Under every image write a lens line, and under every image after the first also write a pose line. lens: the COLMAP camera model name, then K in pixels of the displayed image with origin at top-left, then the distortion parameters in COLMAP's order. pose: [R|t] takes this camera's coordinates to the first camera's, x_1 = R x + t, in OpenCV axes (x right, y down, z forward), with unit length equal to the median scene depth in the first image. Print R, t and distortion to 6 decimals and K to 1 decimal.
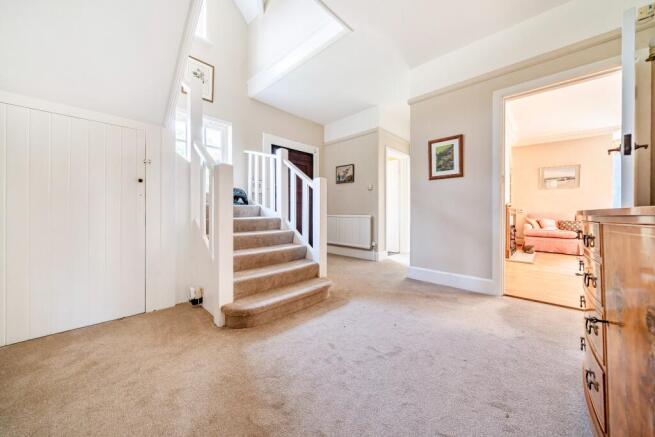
lens RADIAL K [[227.6, 0, 327.6], [0, 227.6, 213.4], [0, 0, 1]] dist [-0.000608, -0.000120]
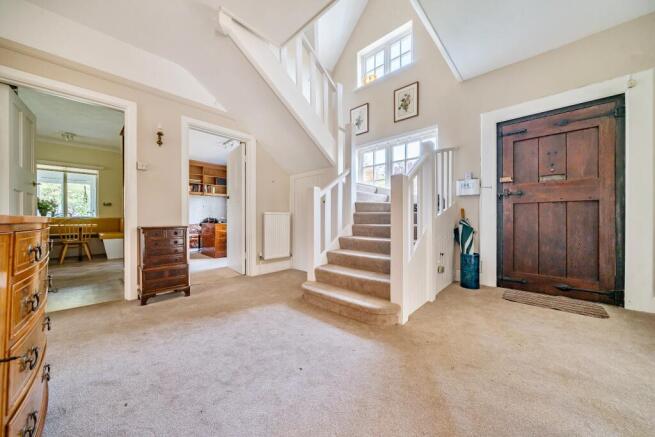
lens RADIAL K [[227.6, 0, 326.0], [0, 227.6, 215.3], [0, 0, 1]] dist [-0.000608, -0.000120]
pose [[0.030550, -0.010403, -0.999479, 0.760079], [-0.003220, 0.999940, -0.010507, -0.009407], [0.999528, 0.003540, 0.030514, 0.760334]]
